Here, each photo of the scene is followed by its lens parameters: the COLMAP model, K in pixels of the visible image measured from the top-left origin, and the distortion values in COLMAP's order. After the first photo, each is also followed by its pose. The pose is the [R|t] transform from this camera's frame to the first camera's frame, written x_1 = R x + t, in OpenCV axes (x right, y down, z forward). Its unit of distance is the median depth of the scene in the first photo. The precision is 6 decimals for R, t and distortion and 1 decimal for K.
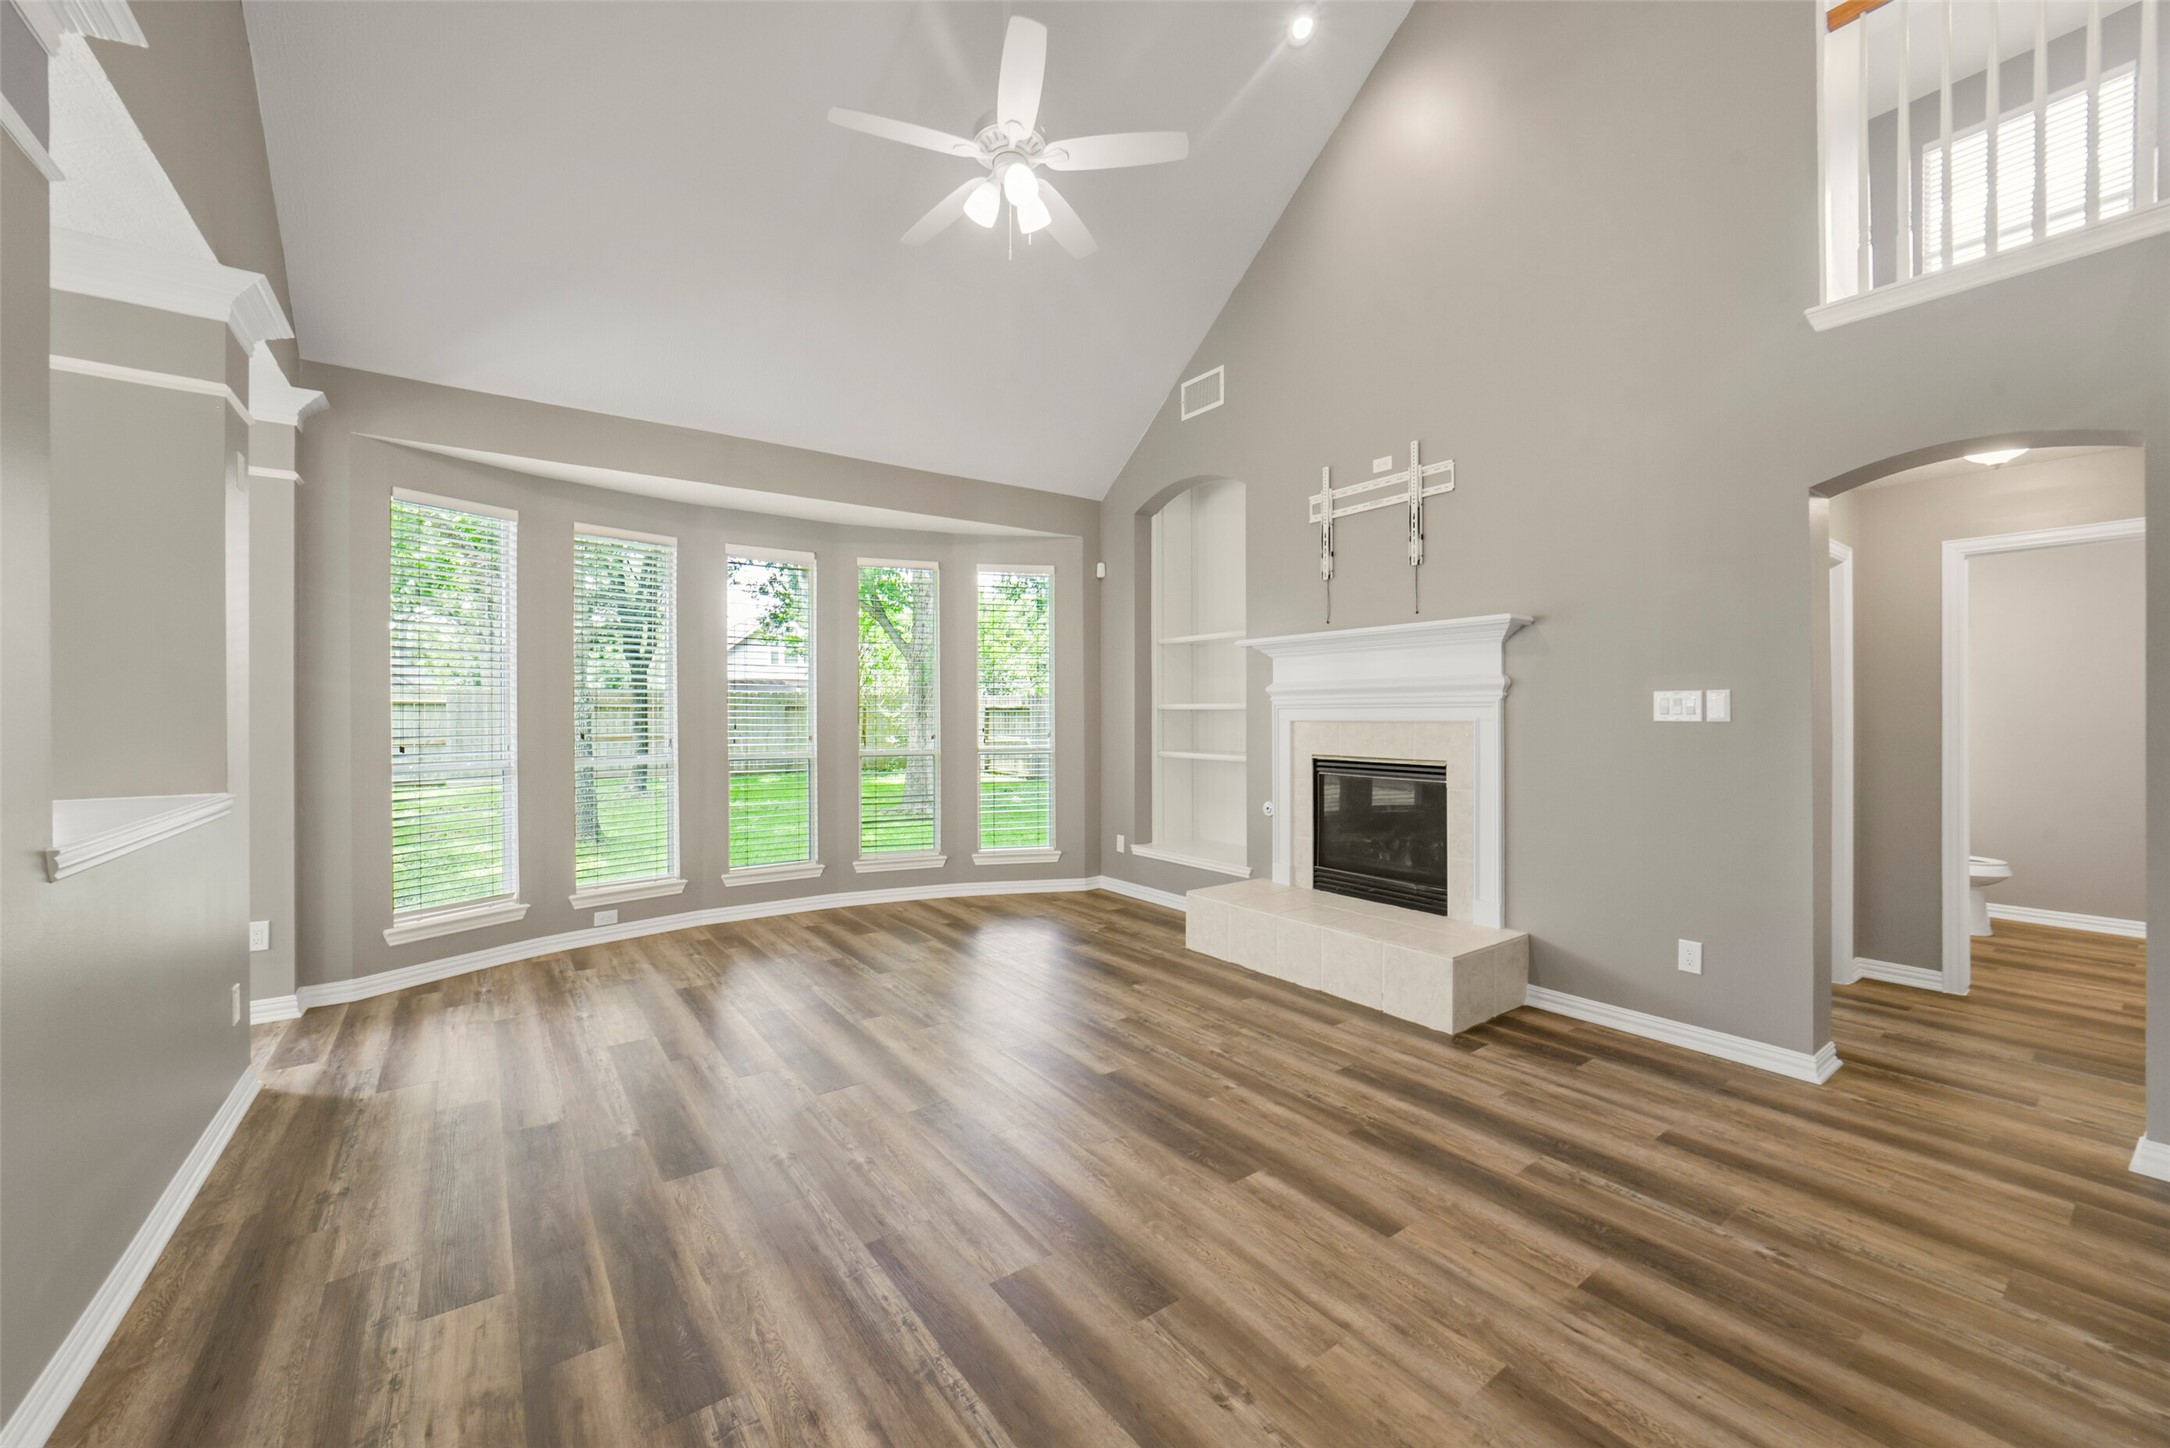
lens RADIAL K [[843.5, 0, 1087.6], [0, 843.5, 710.8], [0, 0, 1]] dist [0.000423, 0.000030]
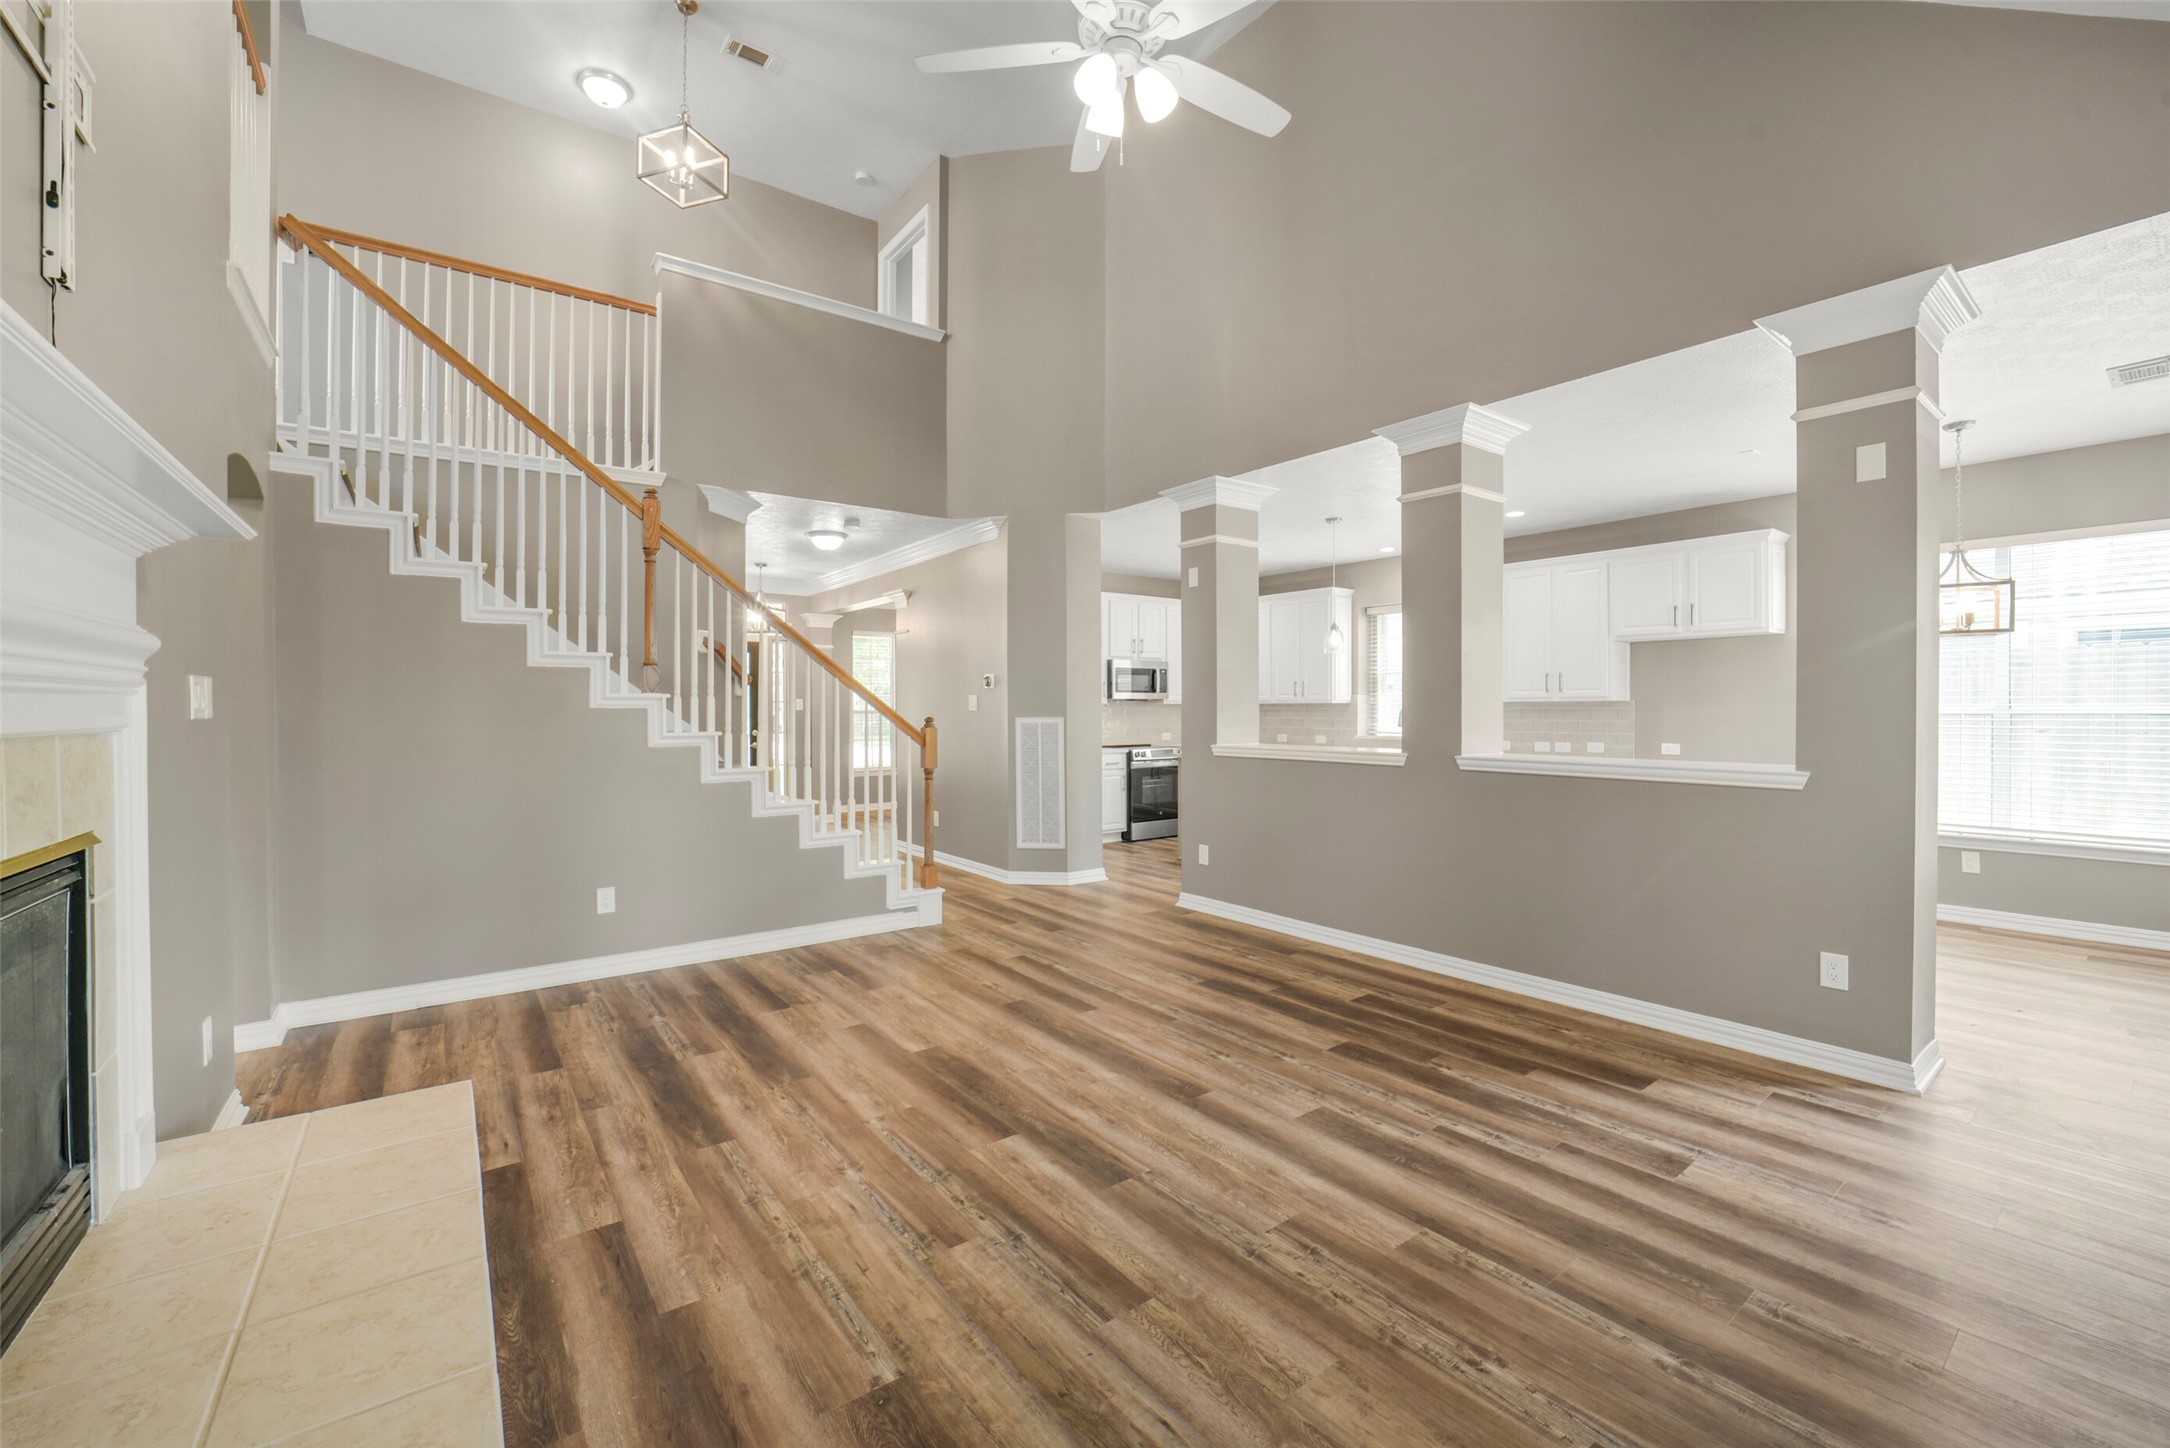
lens RADIAL K [[871.3, 0, 1087.5], [0, 871.3, 718.2], [0, 0, 1]] dist [-0.022654, 0.009590]
pose [[-0.999921, 0.008277, -0.009473, -0.055270], [0.008168, 0.999900, 0.011513, 0.007912], [0.009568, 0.011435, -0.999889, 2.113335]]
